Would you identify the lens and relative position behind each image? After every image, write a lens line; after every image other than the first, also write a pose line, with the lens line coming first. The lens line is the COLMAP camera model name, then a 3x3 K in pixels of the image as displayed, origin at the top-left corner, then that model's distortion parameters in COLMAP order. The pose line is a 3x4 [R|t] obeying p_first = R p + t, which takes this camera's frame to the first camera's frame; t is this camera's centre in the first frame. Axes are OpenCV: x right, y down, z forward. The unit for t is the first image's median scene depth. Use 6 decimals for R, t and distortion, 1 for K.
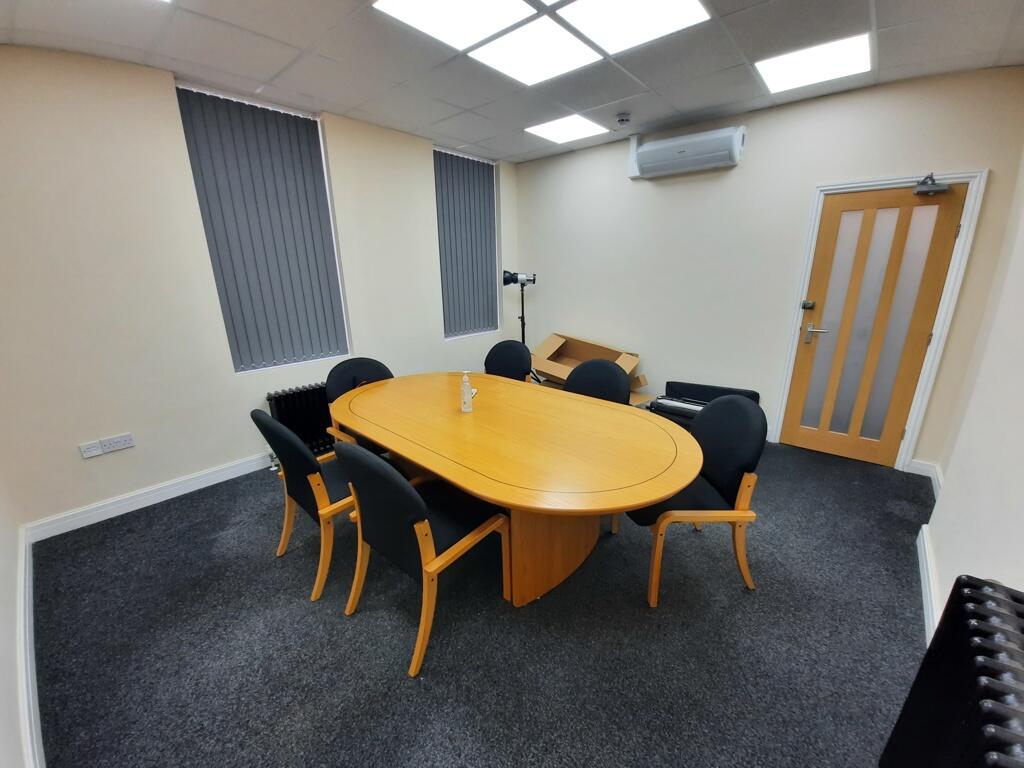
lens RADIAL K [[411.4, 0, 512.8], [0, 411.4, 402.3], [0, 0, 1]] dist [0.000181, -0.000086]
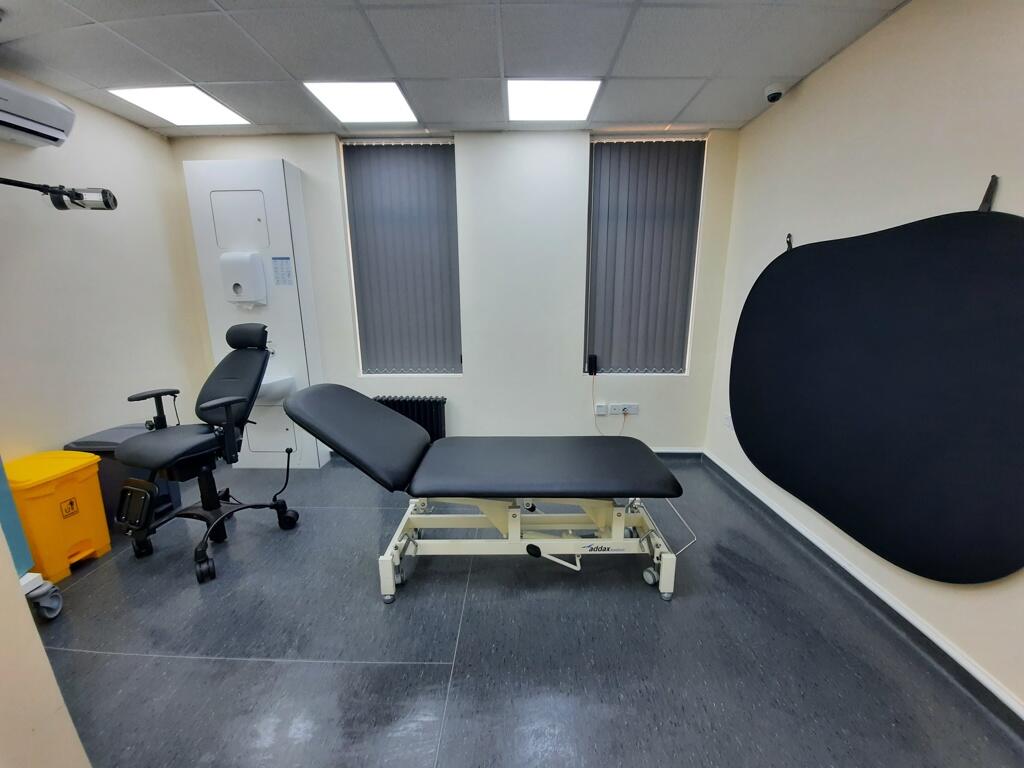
lens RADIAL K [[403.0, 0, 517.7], [0, 403.0, 390.5], [0, 0, 1]] dist [0.001646, -0.009382]
pose [[0.650626, 0.193497, -0.734333, 0.092049], [-0.233202, 0.971178, 0.049286, -0.036534], [0.722705, 0.139181, 0.676998, 0.107567]]
